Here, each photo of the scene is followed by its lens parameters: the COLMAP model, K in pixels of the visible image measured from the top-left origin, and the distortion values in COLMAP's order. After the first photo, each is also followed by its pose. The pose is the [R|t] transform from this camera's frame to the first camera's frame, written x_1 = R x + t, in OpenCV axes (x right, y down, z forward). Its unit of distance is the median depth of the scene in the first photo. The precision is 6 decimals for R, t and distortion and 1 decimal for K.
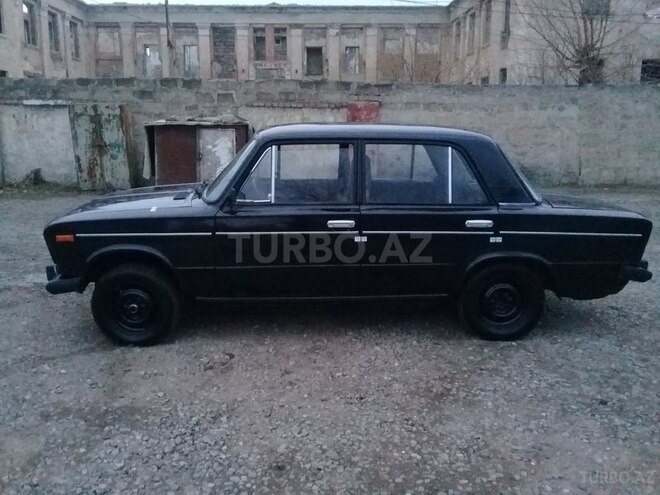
lens RADIAL K [[593.2, 0, 330.0], [0, 593.2, 247.5], [0, 0, 1]] dist [0.081441, -0.161783]
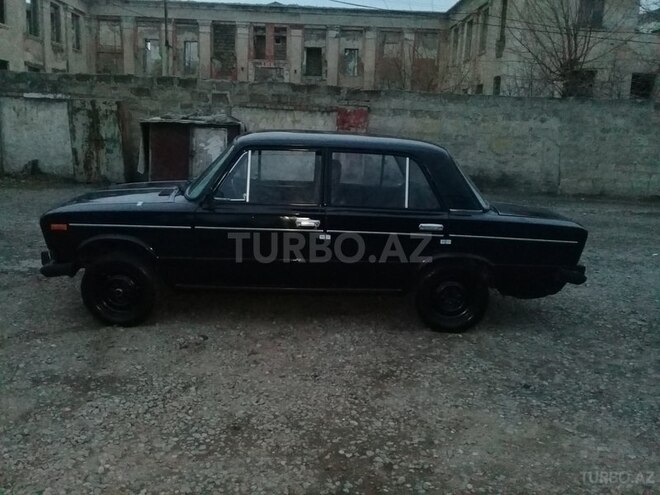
lens RADIAL K [[593.2, 0, 330.0], [0, 593.2, 247.5], [0, 0, 1]] dist [0.081441, -0.161783]
pose [[0.999366, 0.034715, 0.007912, 0.046851], [-0.034719, 0.999397, 0.000380, 0.004208], [-0.007894, -0.000654, 0.999969, -0.103685]]
